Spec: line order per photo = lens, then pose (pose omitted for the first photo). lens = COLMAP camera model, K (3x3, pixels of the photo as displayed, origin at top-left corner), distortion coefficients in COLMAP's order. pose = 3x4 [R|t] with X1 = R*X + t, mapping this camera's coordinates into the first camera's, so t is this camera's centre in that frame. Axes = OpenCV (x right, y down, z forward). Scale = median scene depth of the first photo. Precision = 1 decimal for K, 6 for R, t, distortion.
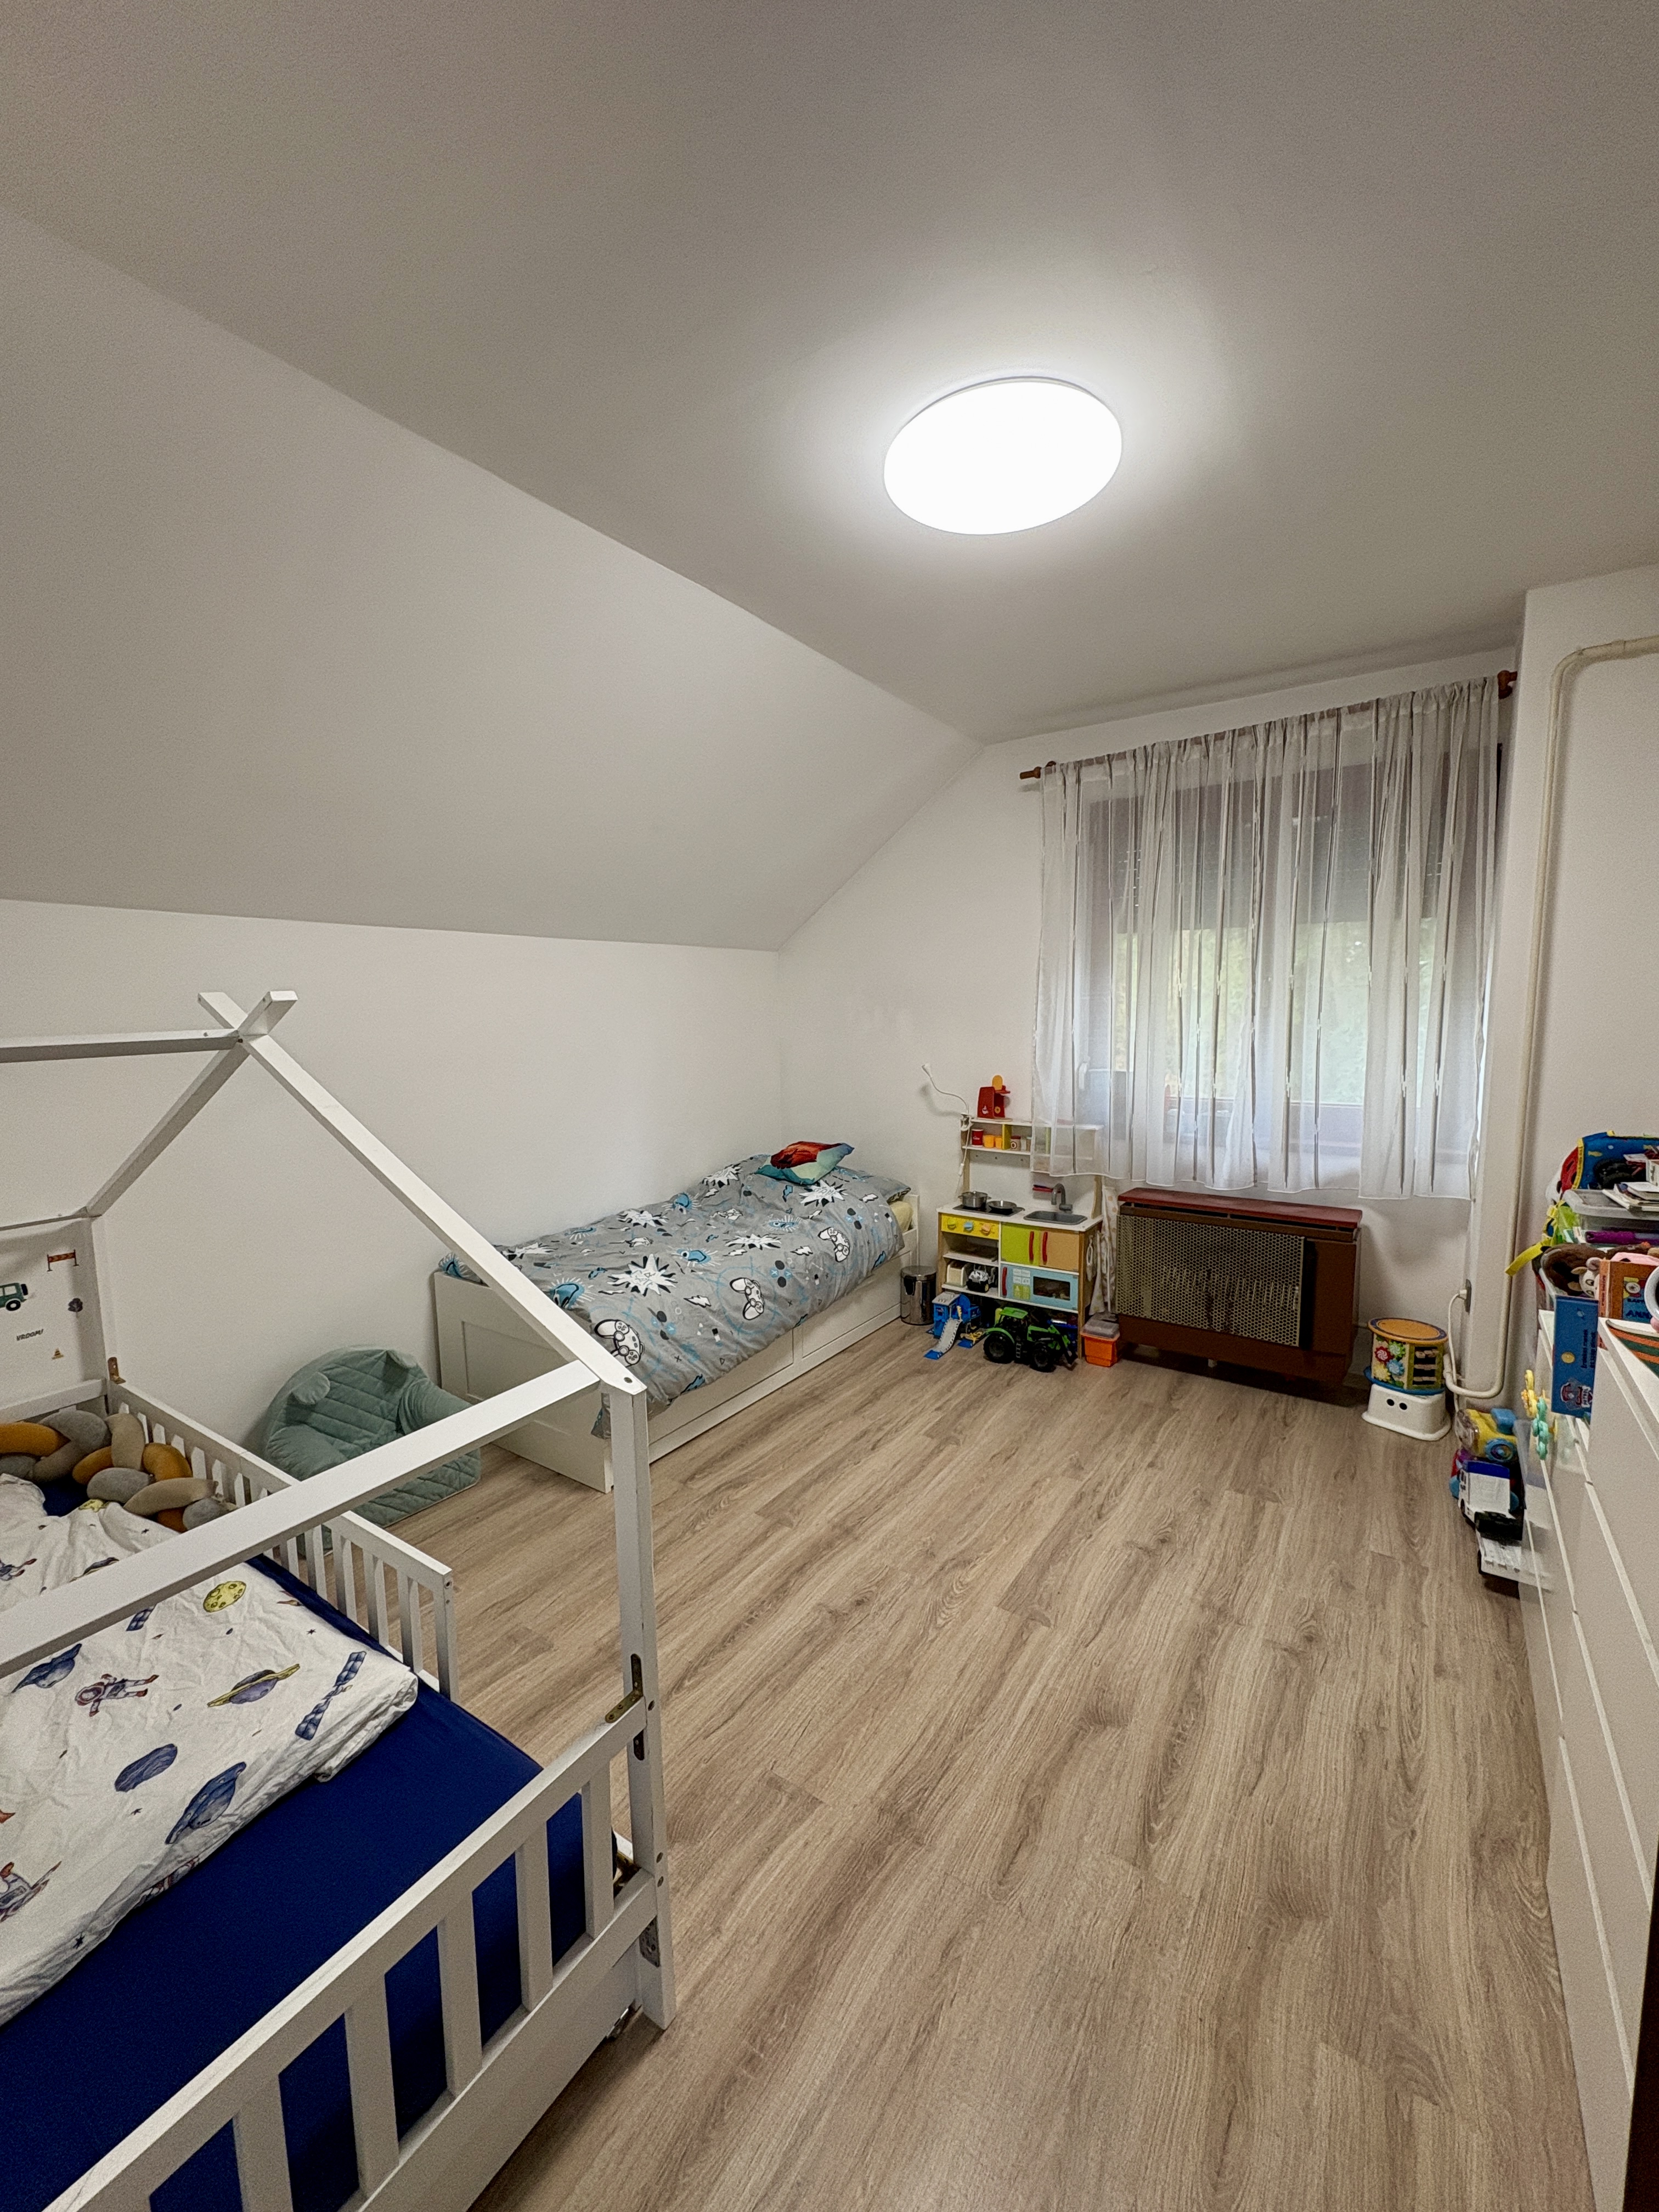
lens RADIAL K [[881.0, 0, 829.2], [0, 881.0, 1105.5], [0, 0, 1]] dist [0.000084, 0.000264]
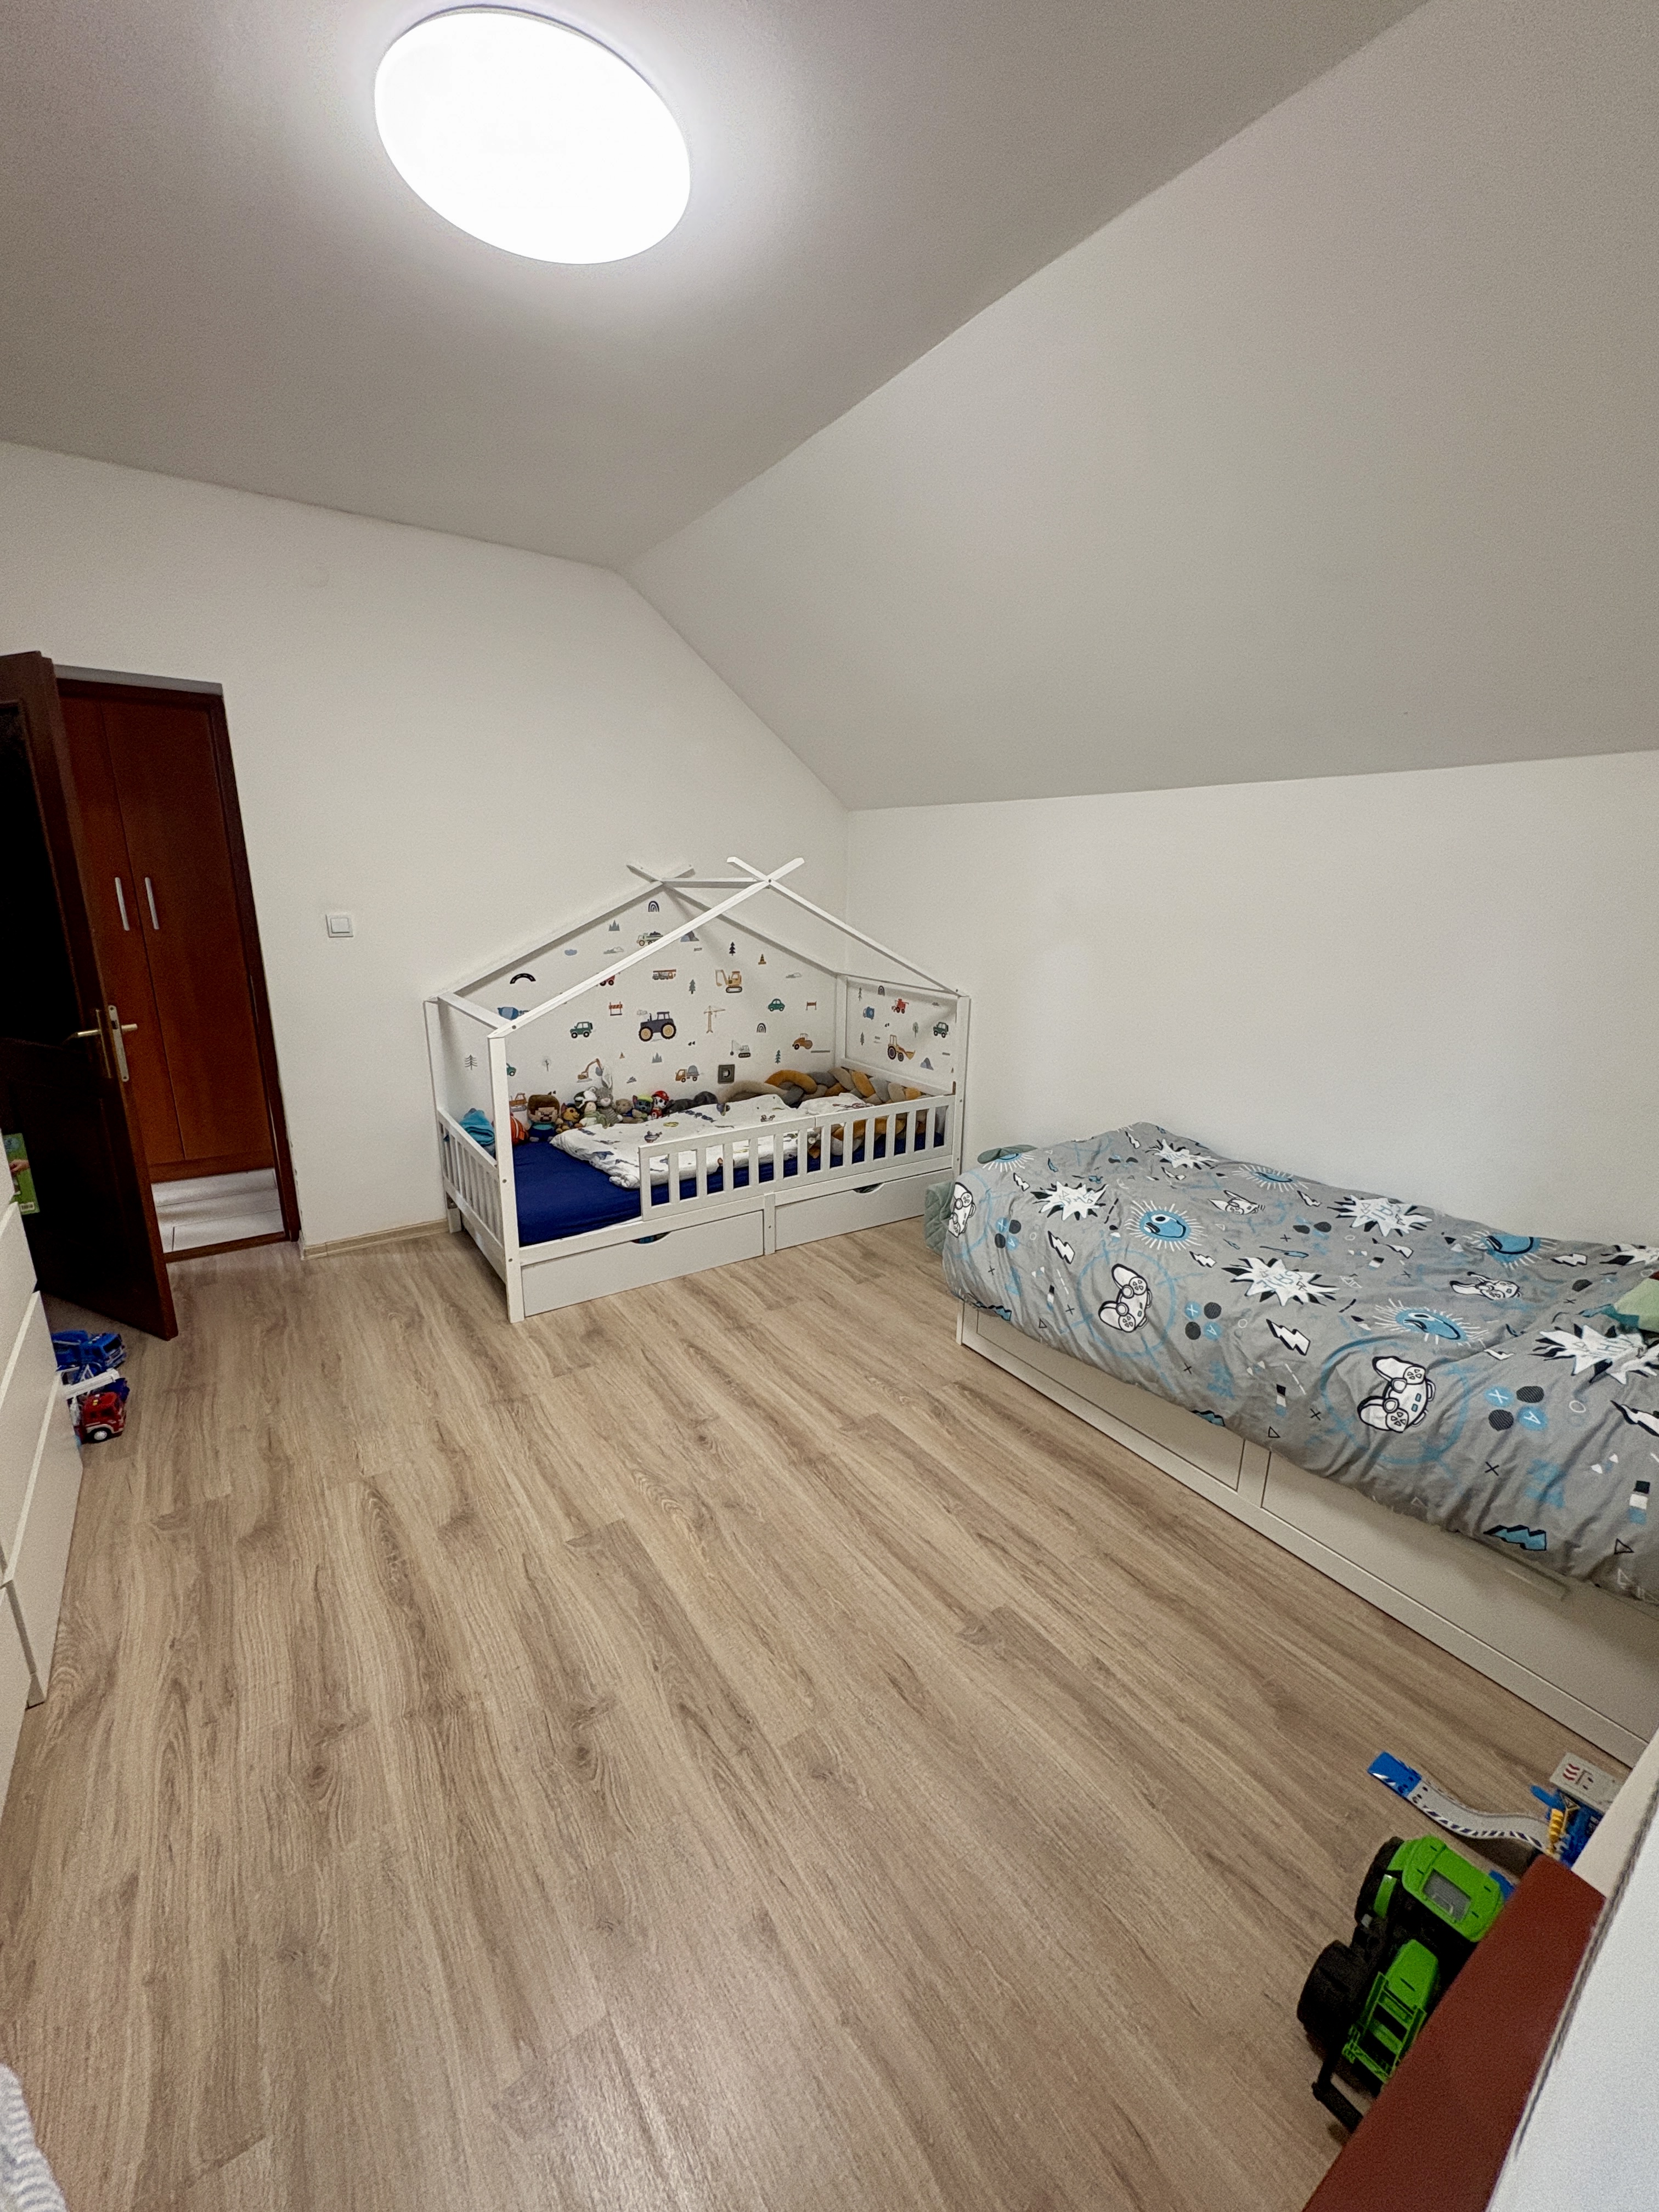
lens RADIAL K [[881.0, 0, 825.9], [0, 881.0, 1107.6], [0, 0, 1]] dist [0.000084, 0.000264]
pose [[-0.365307, 0.246096, -0.897768, 0.777832], [-0.115705, 0.944939, 0.306108, -0.151112], [0.923668, 0.215699, -0.316718, 1.282269]]
